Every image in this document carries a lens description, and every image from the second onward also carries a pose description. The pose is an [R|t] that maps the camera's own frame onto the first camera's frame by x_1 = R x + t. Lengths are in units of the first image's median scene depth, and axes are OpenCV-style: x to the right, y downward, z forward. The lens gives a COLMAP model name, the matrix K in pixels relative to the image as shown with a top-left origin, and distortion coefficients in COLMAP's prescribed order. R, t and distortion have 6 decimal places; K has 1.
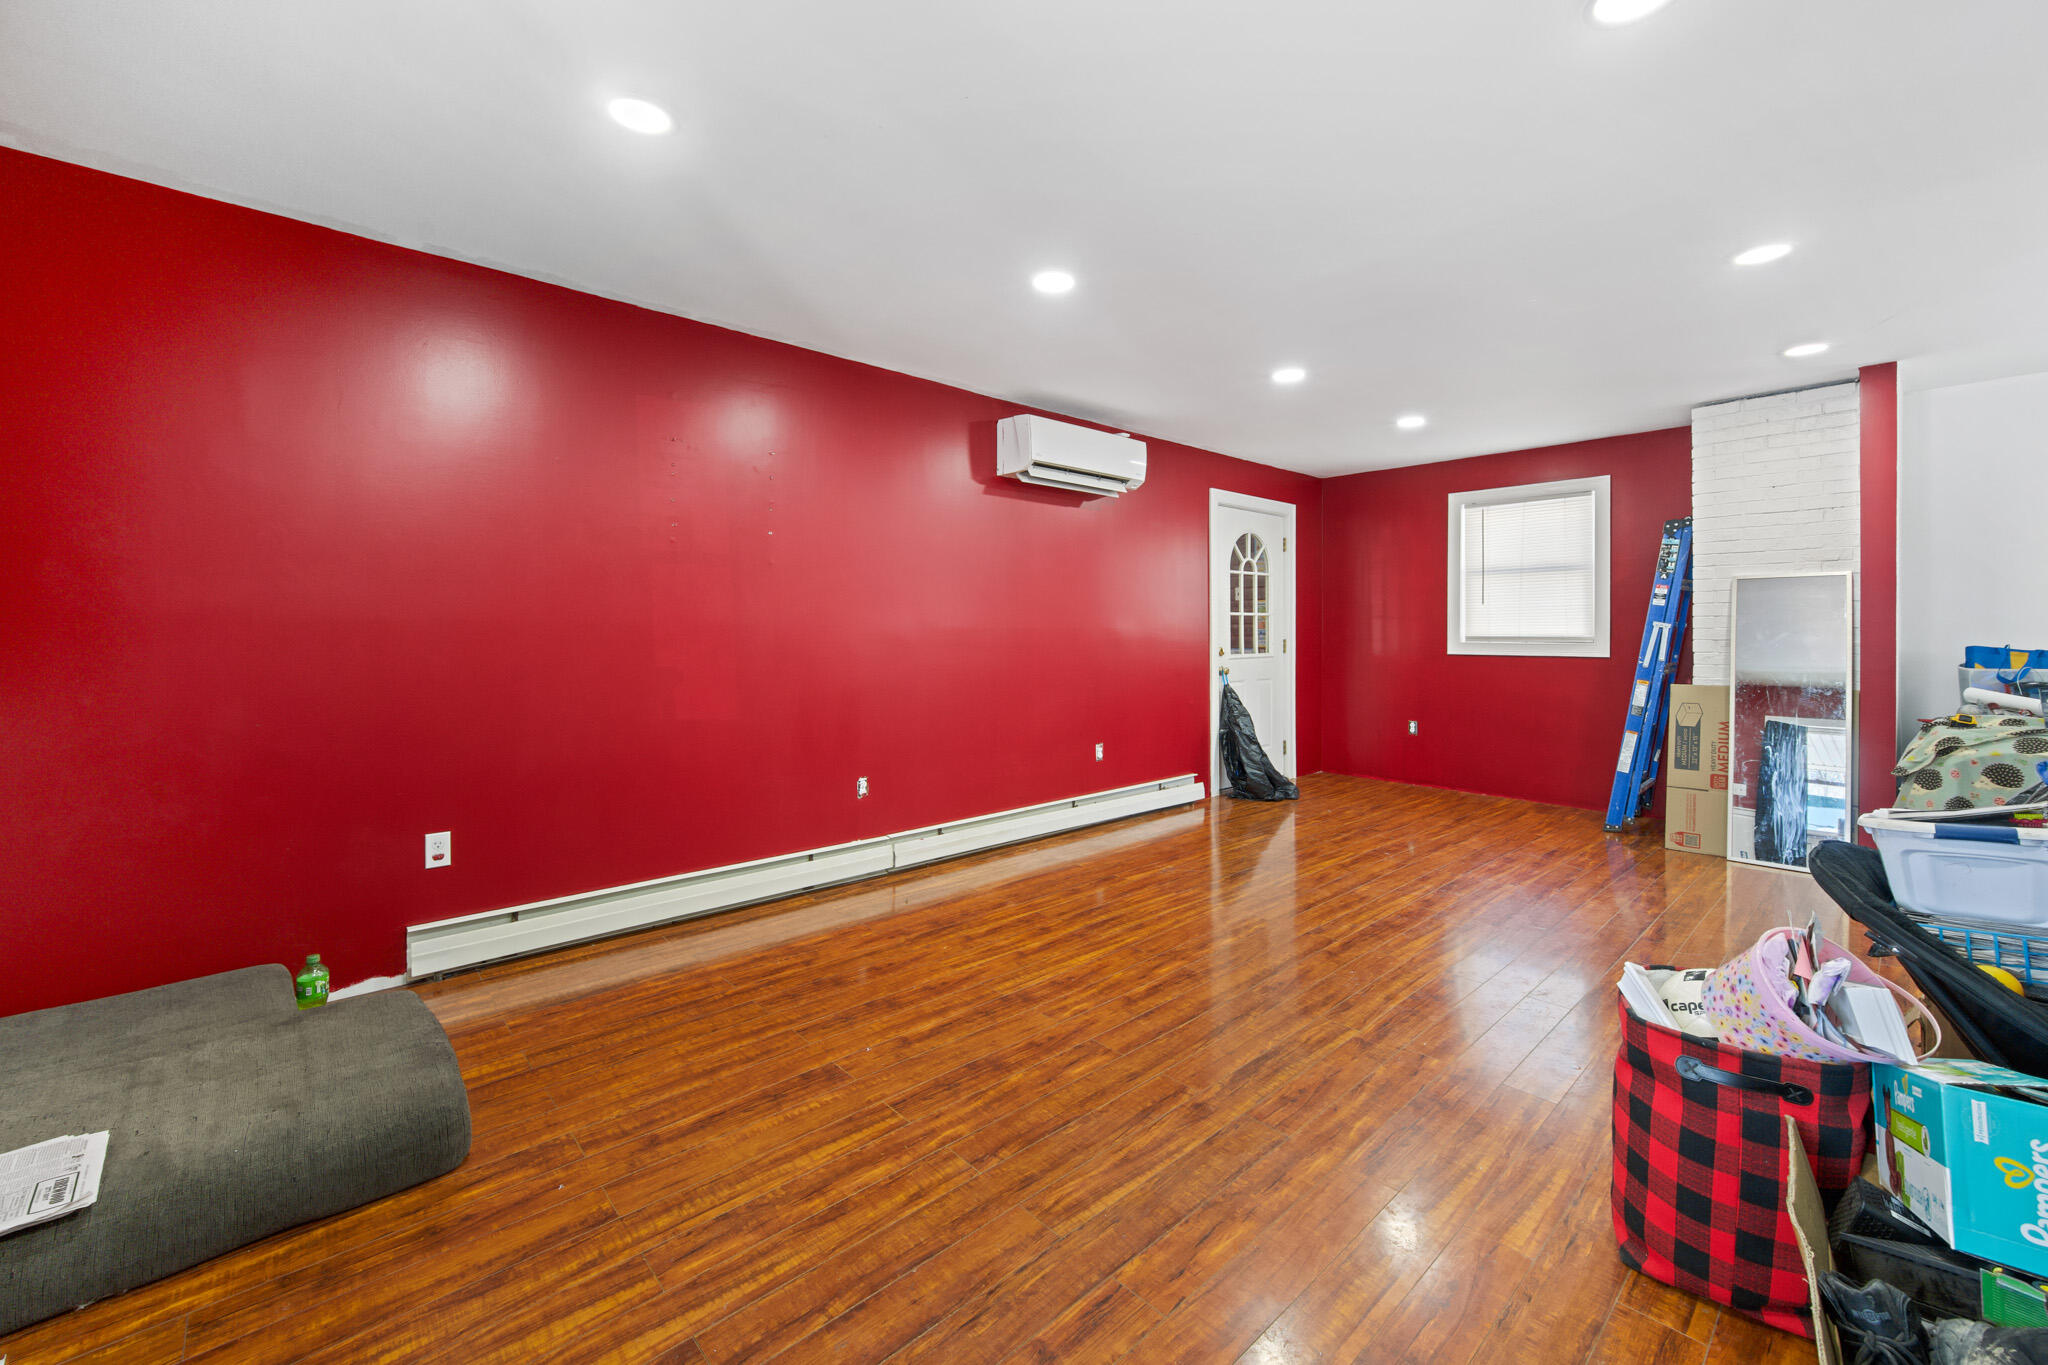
lens RADIAL K [[823.0, 0, 1024.1], [0, 823.0, 670.5], [0, 0, 1]] dist [-0.000405, 0.000072]
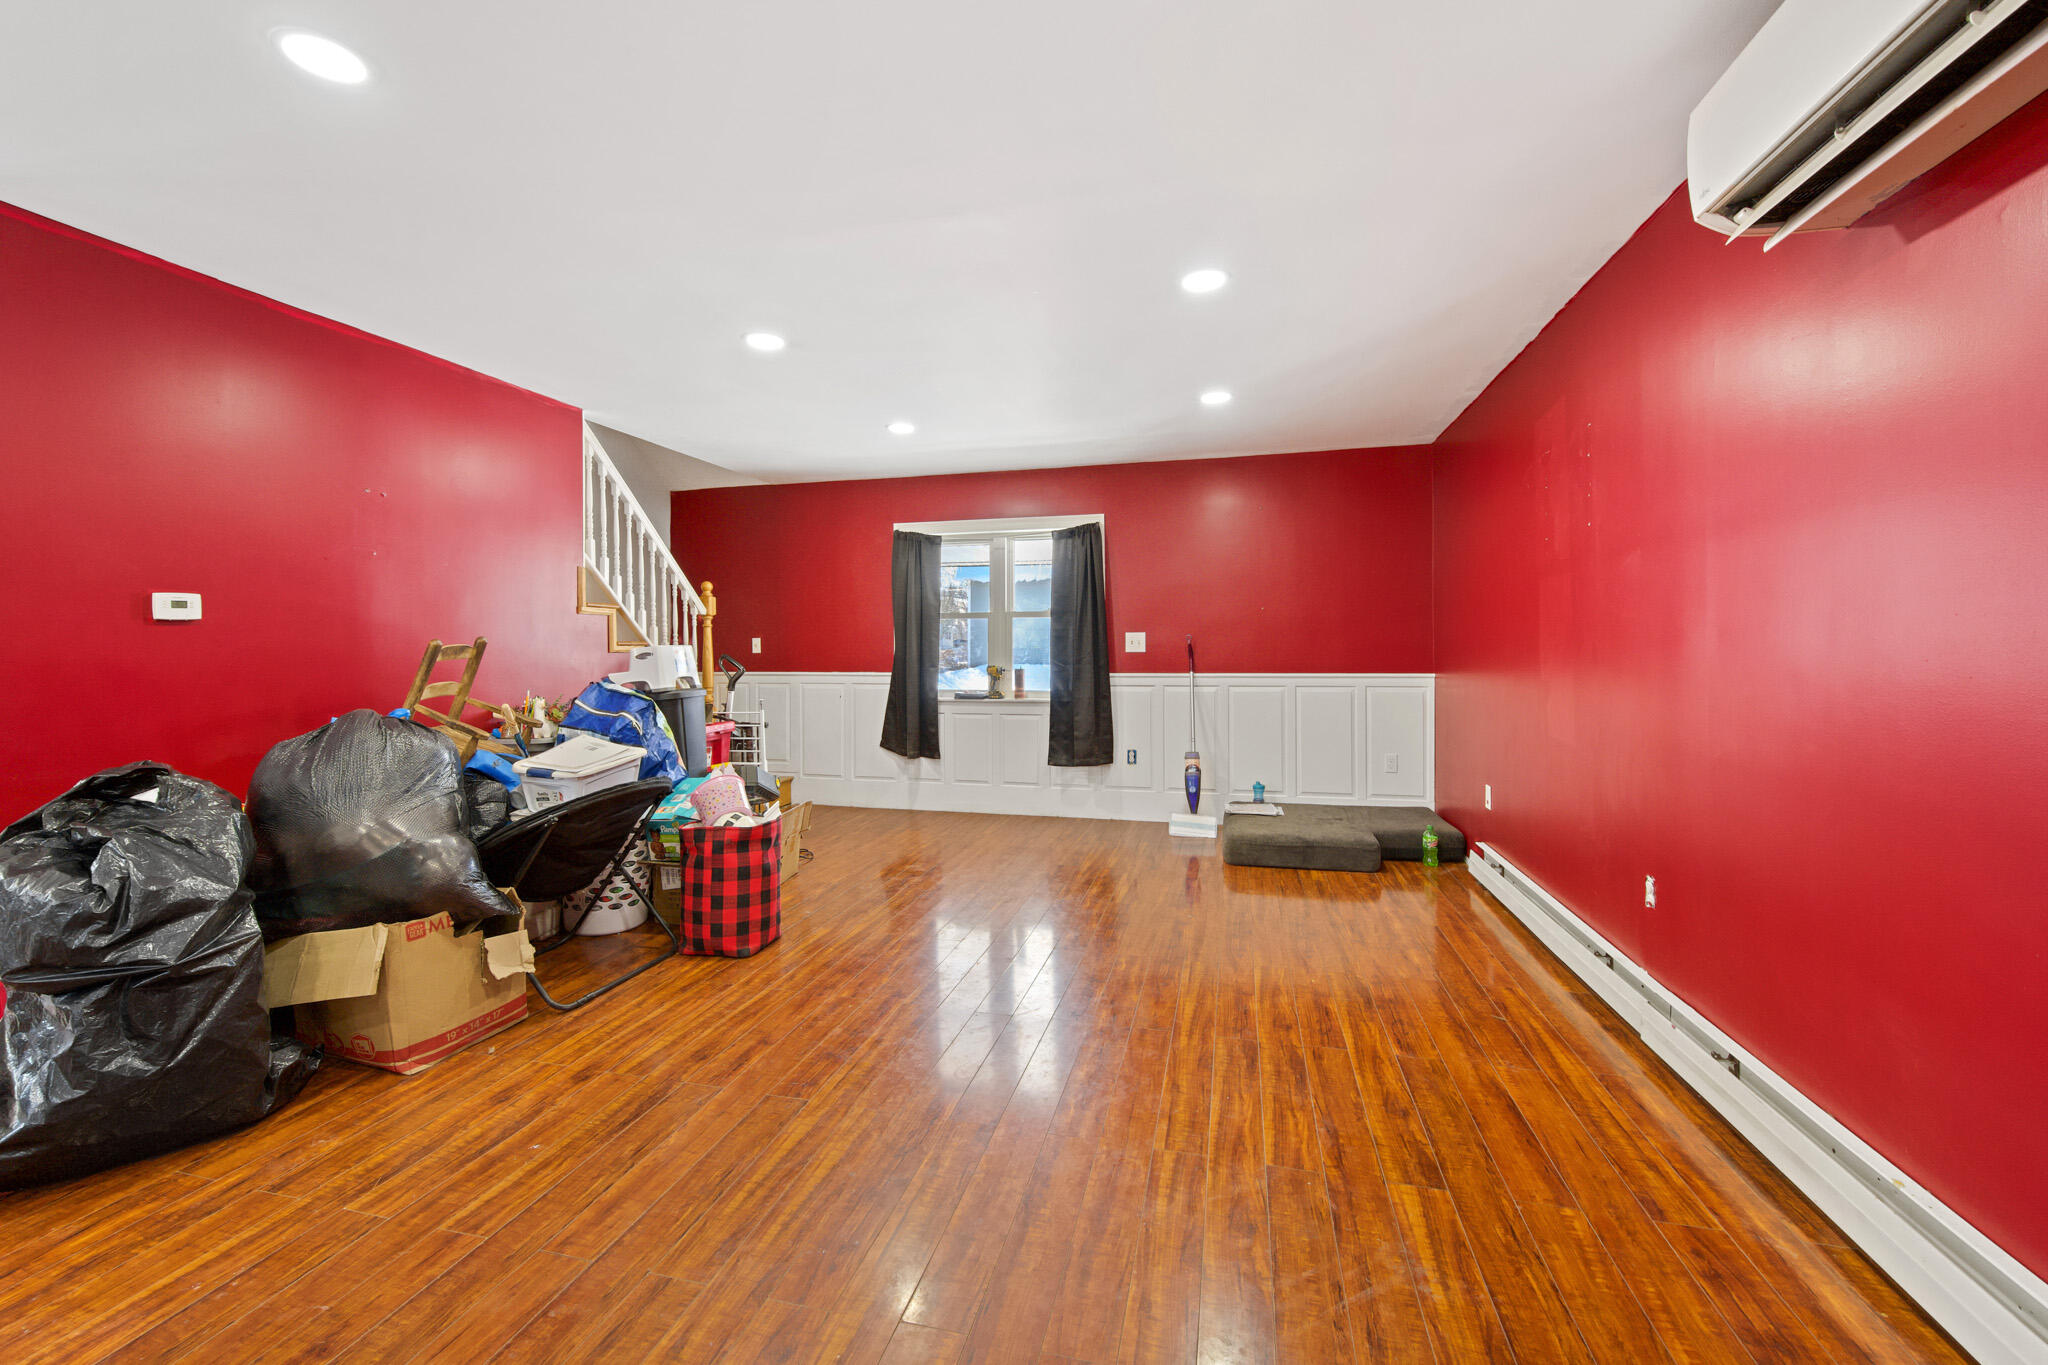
lens RADIAL K [[823.0, 0, 1024.1], [0, 823.0, 670.5], [0, 0, 1]] dist [-0.000405, 0.000072]
pose [[-0.841966, 0.011687, -0.539404, 0.637459], [-0.017181, 0.998678, 0.048456, -0.057983], [0.539257, 0.050066, -0.840651, 1.467376]]
